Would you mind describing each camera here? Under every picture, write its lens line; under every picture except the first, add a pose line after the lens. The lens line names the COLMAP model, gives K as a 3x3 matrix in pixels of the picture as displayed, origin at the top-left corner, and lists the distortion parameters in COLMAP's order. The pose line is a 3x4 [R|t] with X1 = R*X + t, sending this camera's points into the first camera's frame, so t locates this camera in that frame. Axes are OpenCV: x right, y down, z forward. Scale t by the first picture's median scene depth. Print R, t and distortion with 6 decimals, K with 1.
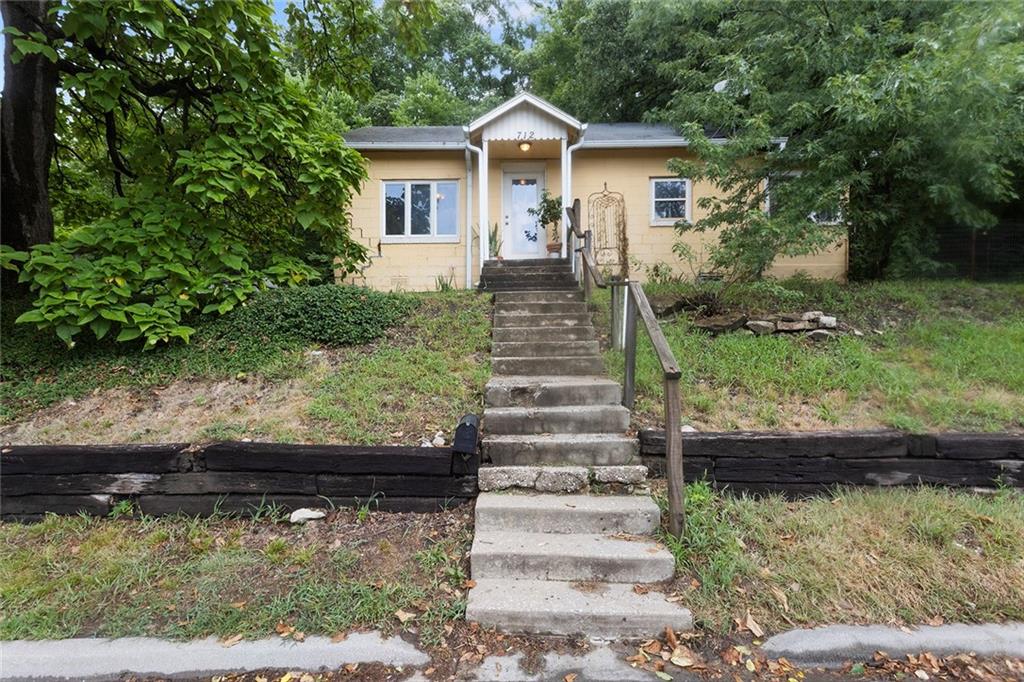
lens RADIAL K [[490.4, 0, 518.0], [0, 490.4, 349.8], [0, 0, 1]] dist [0.002371, 0.001933]
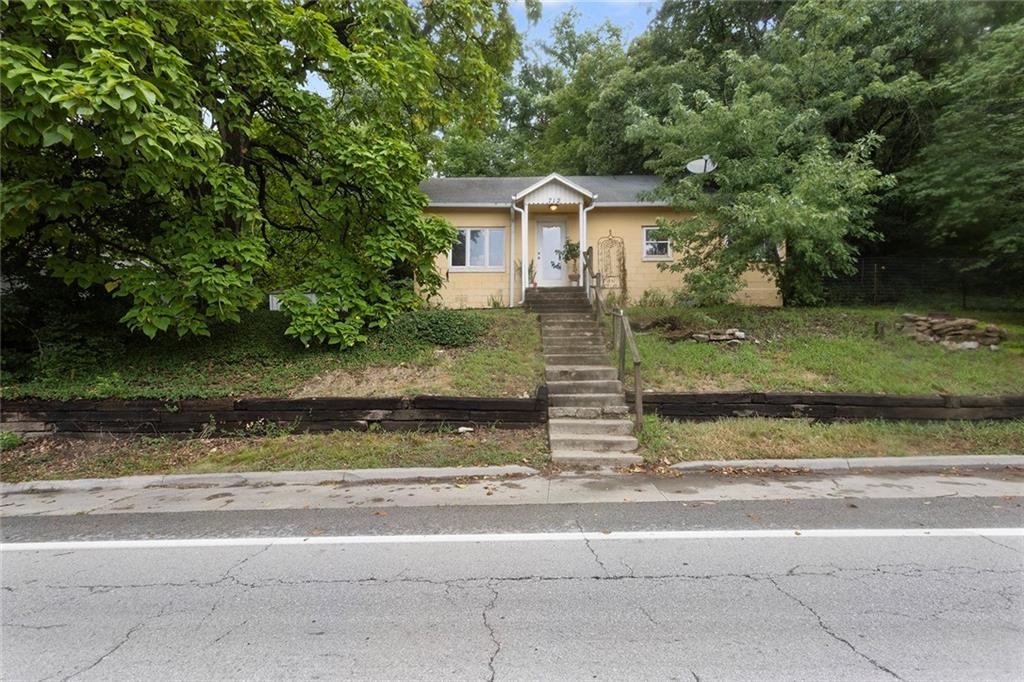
lens RADIAL K [[490.4, 0, 502.2], [0, 490.4, 333.3], [0, 0, 1]] dist [0.002371, 0.001933]
pose [[0.999049, 0.004318, -0.043383, -0.124853], [-0.005420, 0.999665, -0.025315, -0.015539], [0.043260, 0.025526, 0.998738, -0.745738]]
